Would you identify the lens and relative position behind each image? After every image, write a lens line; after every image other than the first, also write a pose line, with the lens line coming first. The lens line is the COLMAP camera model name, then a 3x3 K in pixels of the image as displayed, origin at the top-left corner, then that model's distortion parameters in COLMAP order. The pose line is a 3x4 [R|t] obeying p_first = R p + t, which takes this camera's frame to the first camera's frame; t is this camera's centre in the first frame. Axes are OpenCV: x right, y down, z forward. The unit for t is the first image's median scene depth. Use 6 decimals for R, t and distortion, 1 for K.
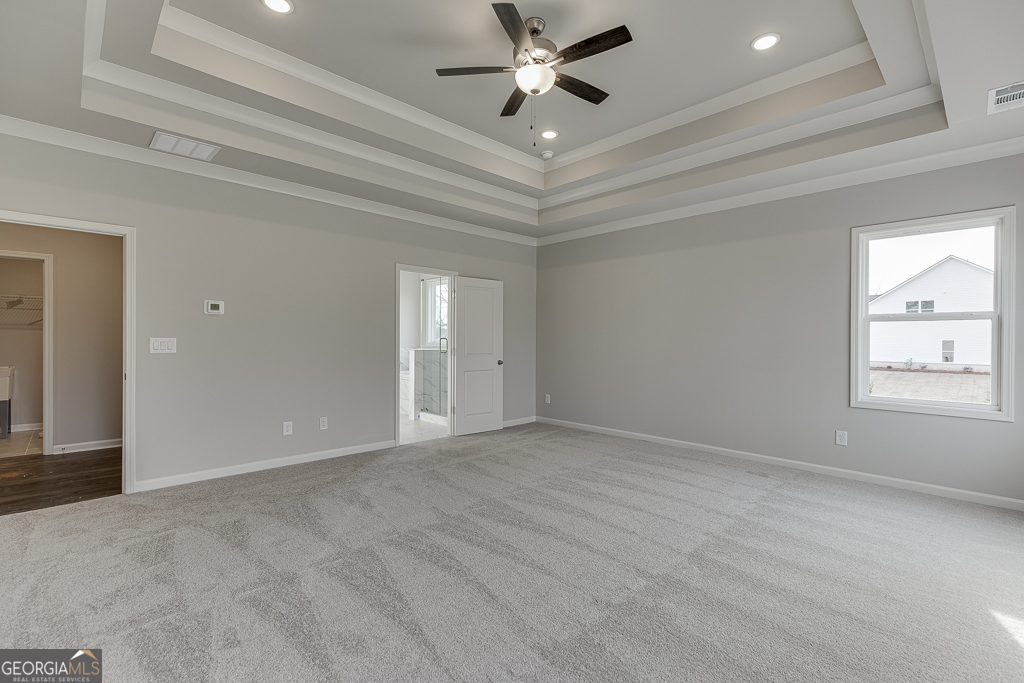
lens RADIAL K [[460.0, 0, 525.5], [0, 460.0, 343.8], [0, 0, 1]] dist [0.014639, -0.002199]
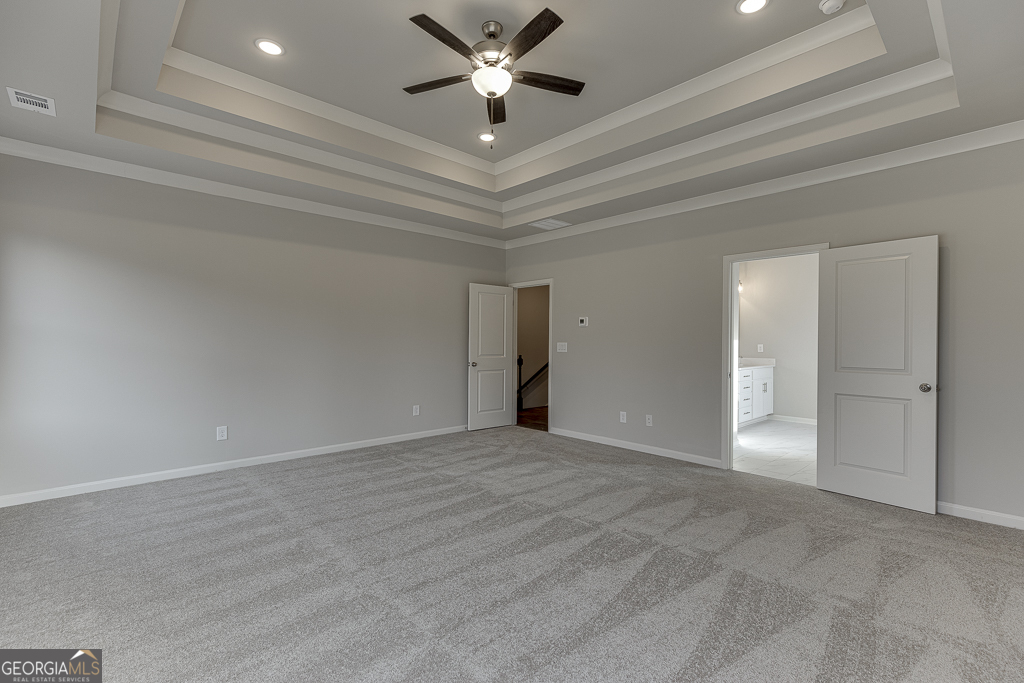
lens RADIAL K [[460.0, 0, 512.6], [0, 460.0, 343.5], [0, 0, 1]] dist [0.014639, -0.002199]
pose [[-0.031904, -0.001458, -0.999490, 0.845987], [-0.016281, 0.999867, -0.000939, -0.005186], [0.999358, 0.016242, -0.031923, 0.900840]]
